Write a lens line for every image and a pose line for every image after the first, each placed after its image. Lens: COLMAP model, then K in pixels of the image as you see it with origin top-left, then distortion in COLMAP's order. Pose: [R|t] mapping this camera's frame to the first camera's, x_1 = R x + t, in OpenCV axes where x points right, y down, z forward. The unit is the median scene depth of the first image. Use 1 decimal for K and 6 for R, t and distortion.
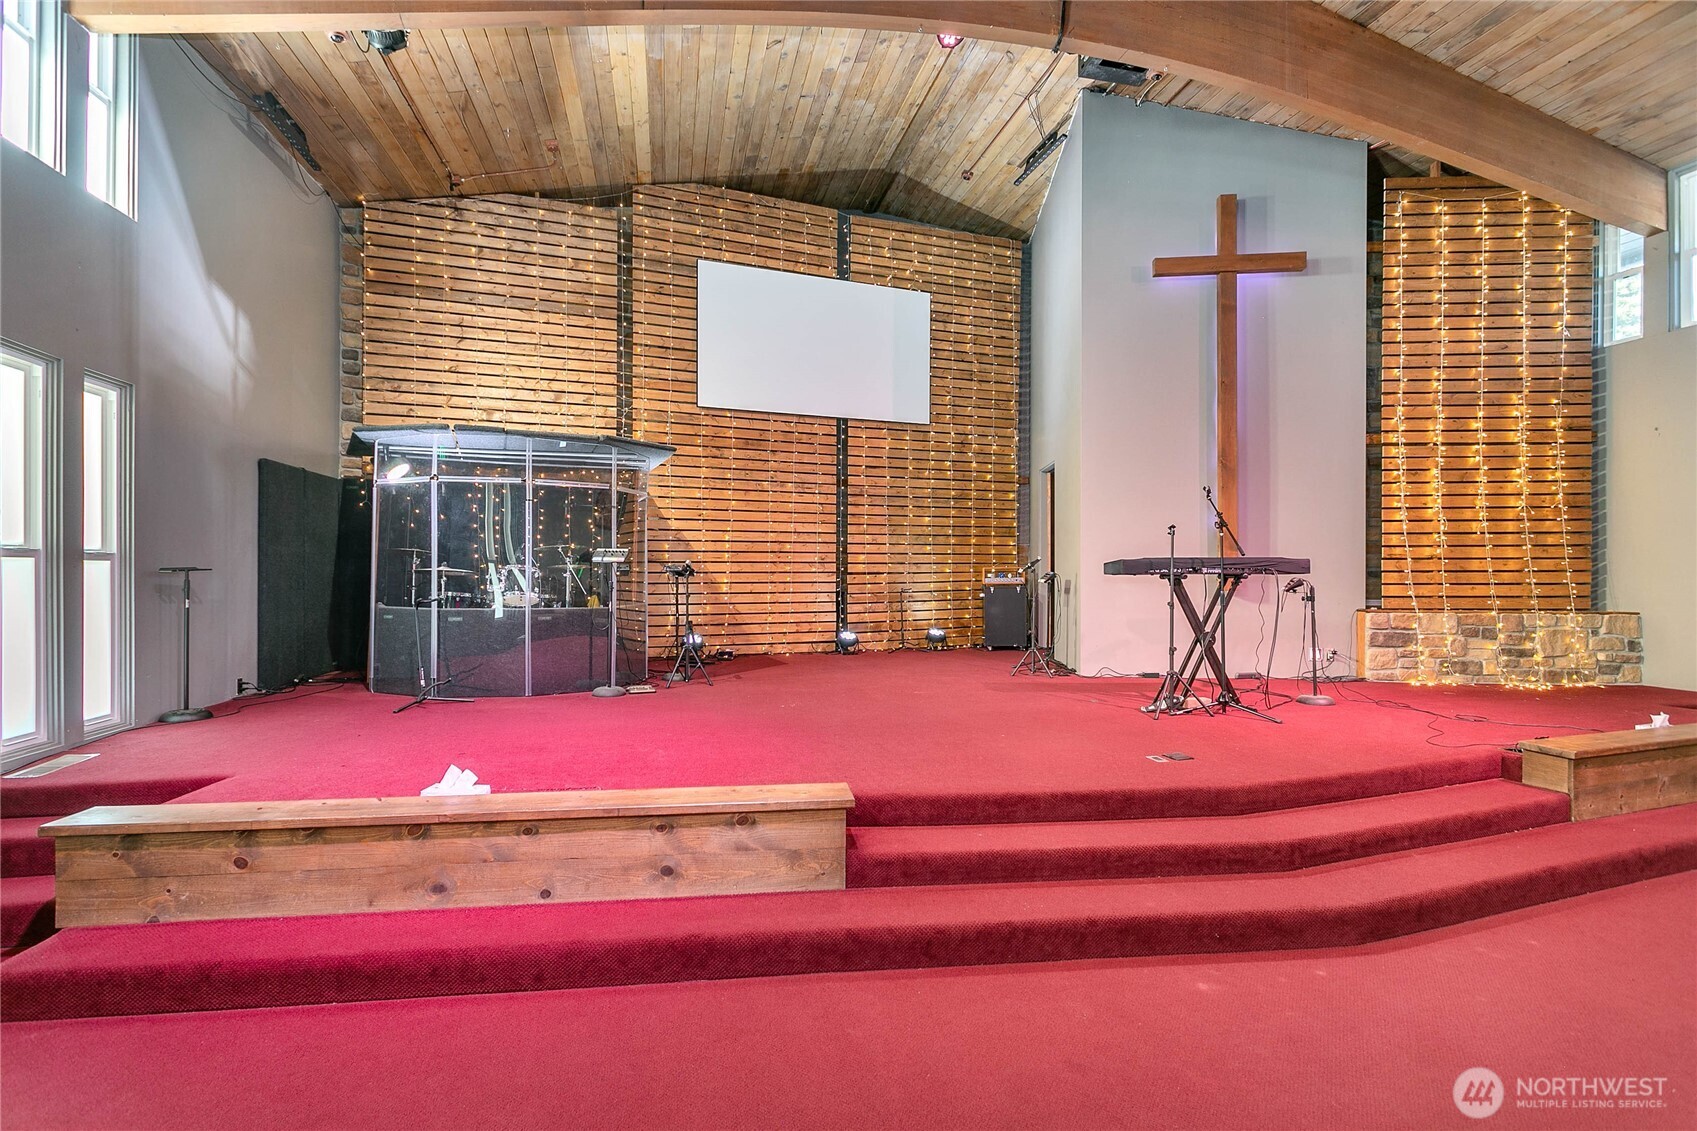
lens RADIAL K [[800.8, 0, 848.5], [0, 800.8, 565.5], [0, 0, 1]] dist [0.007284, 0.001905]
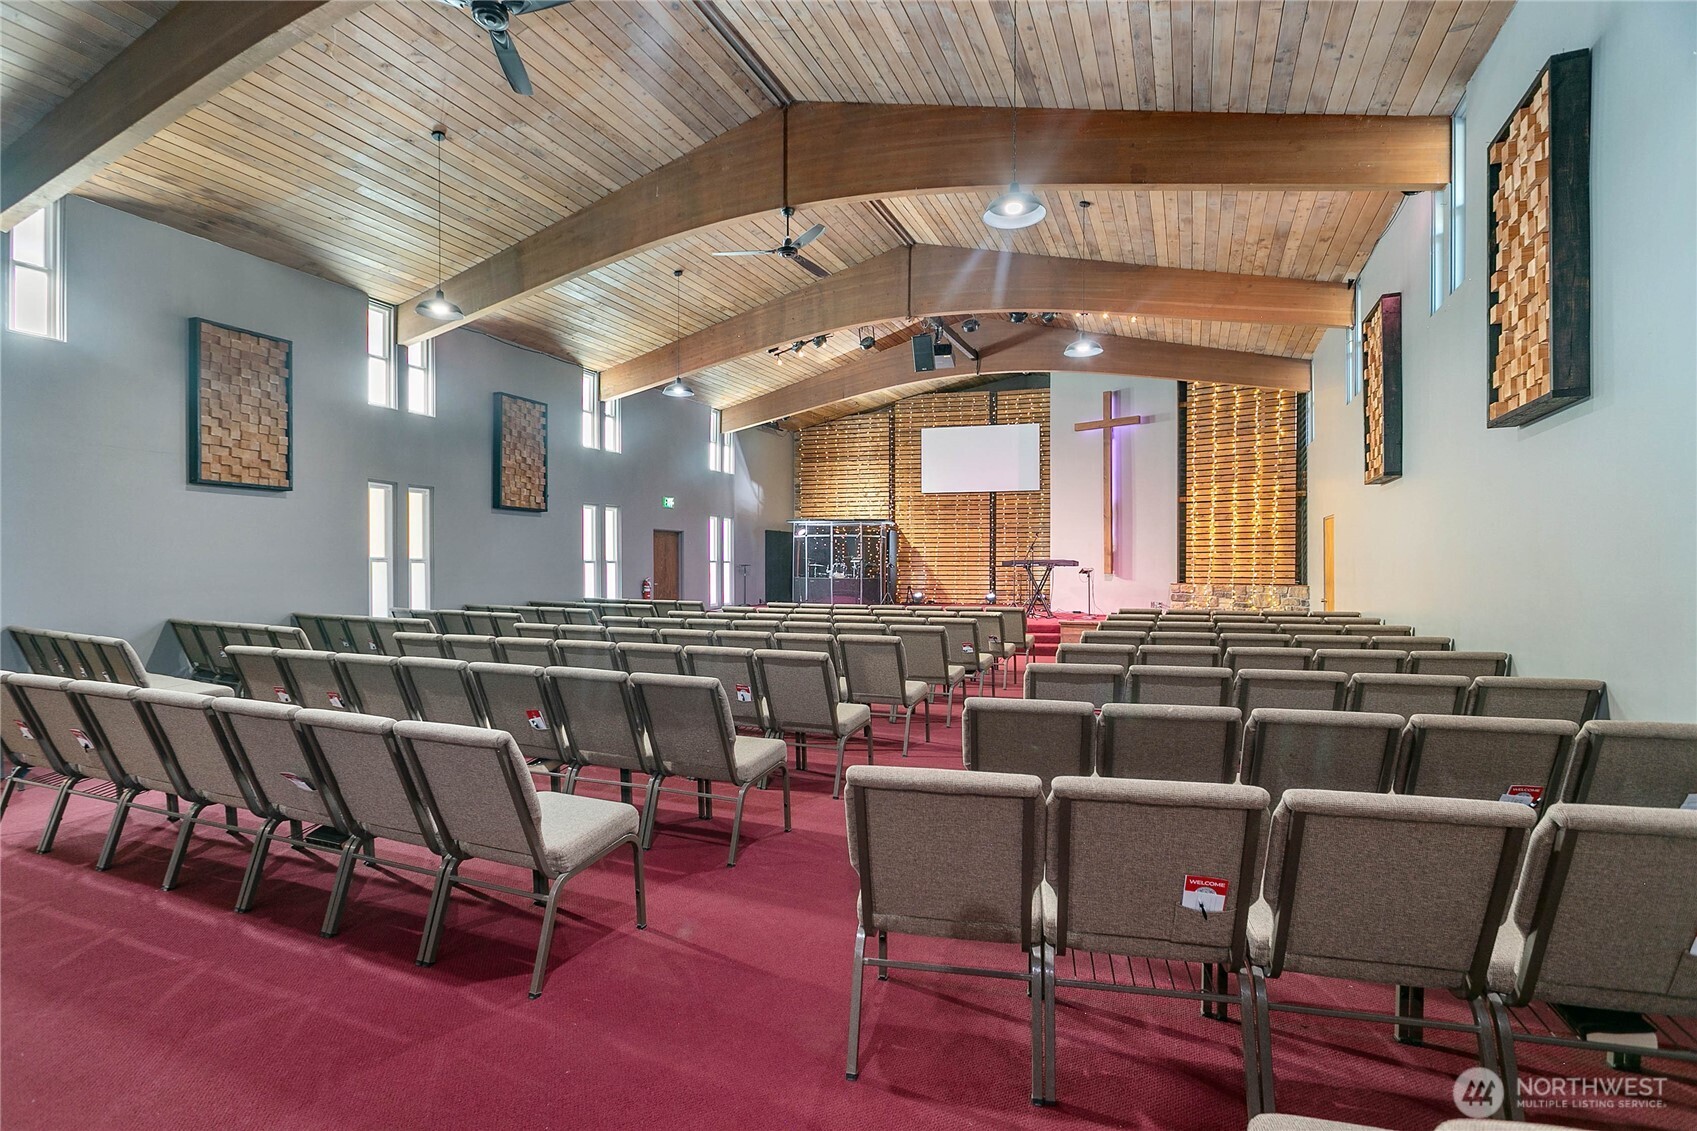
lens RADIAL K [[800.8, 0, 848.5], [0, 800.8, 565.5], [0, 0, 1]] dist [0.007284, 0.001905]
pose [[0.811525, -0.001786, -0.584315, 1.160559], [0.004243, 0.999987, 0.002838, -0.000575], [0.584302, -0.004782, 0.811522, -1.155766]]
